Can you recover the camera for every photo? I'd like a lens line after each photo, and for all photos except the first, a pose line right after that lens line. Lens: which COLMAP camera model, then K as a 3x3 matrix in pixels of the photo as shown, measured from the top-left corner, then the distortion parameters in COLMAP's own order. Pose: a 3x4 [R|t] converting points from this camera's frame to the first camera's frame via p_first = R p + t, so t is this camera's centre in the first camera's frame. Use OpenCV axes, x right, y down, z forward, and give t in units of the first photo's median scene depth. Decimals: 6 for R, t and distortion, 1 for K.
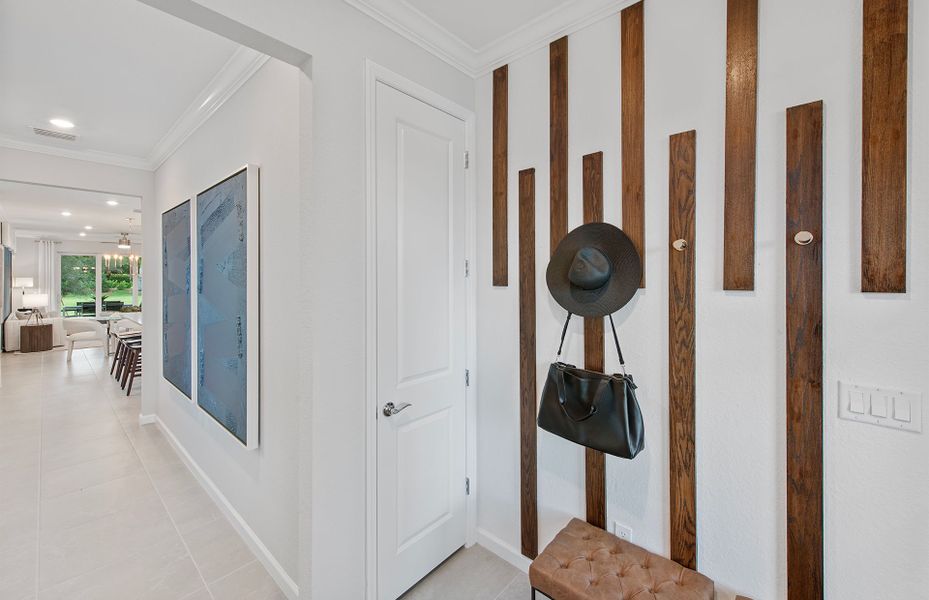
lens RADIAL K [[374.2, 0, 460.3], [0, 374.2, 278.7], [0, 0, 1]] dist [0.000387, -0.000048]
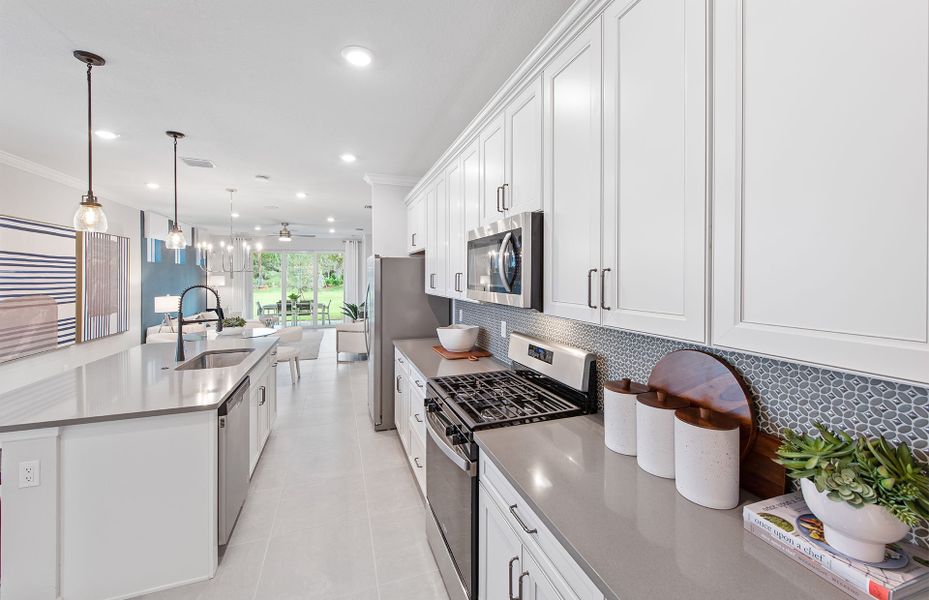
lens RADIAL K [[379.3, 0, 467.2], [0, 379.3, 273.2], [0, 0, 1]] dist [0.005215, 0.000194]
pose [[0.872507, -0.009213, -0.488515, -0.115483], [0.005768, 0.999947, -0.008556, 0.001369], [0.488568, 0.004647, 0.872513, 0.445373]]
